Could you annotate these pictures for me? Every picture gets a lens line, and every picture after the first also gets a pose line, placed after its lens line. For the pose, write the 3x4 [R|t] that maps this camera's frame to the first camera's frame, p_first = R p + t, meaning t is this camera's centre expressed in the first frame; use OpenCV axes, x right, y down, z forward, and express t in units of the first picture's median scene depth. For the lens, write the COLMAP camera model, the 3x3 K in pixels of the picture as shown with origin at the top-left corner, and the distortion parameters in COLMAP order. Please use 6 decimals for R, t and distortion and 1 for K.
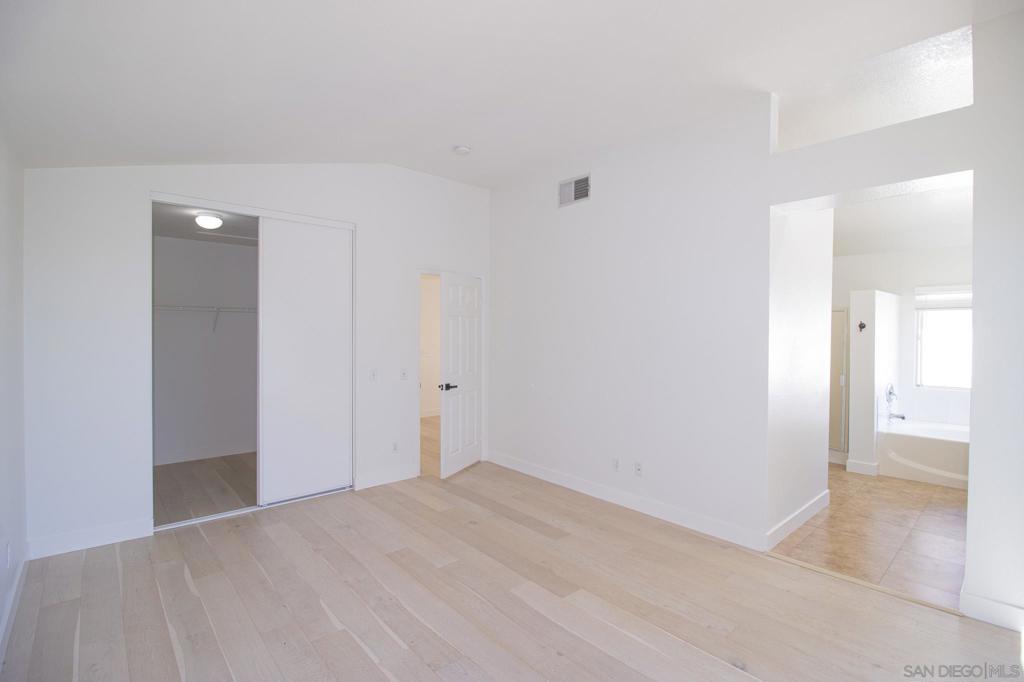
lens RADIAL K [[472.2, 0, 518.6], [0, 472.2, 342.3], [0, 0, 1]] dist [-0.012974, -0.002180]
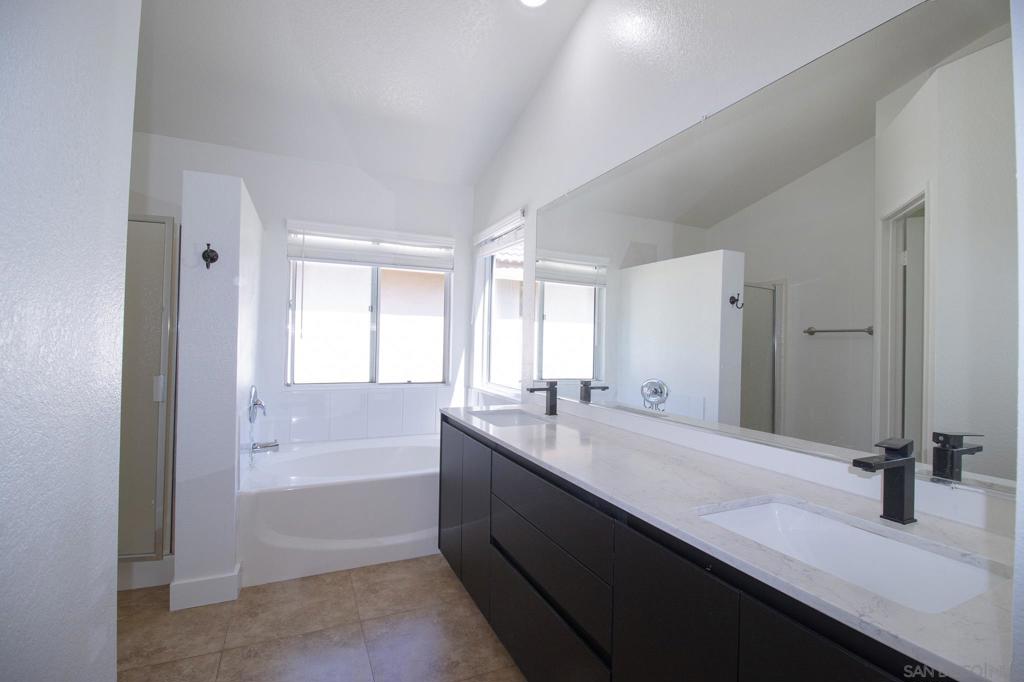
lens RADIAL K [[472.2, 0, 518.8], [0, 472.2, 341.8], [0, 0, 1]] dist [-0.012974, -0.002180]
pose [[0.296155, 0.007581, 0.955110, 0.384693], [-0.012231, 0.999917, -0.004144, 0.037966], [-0.955062, -0.010454, 0.296223, 0.567481]]
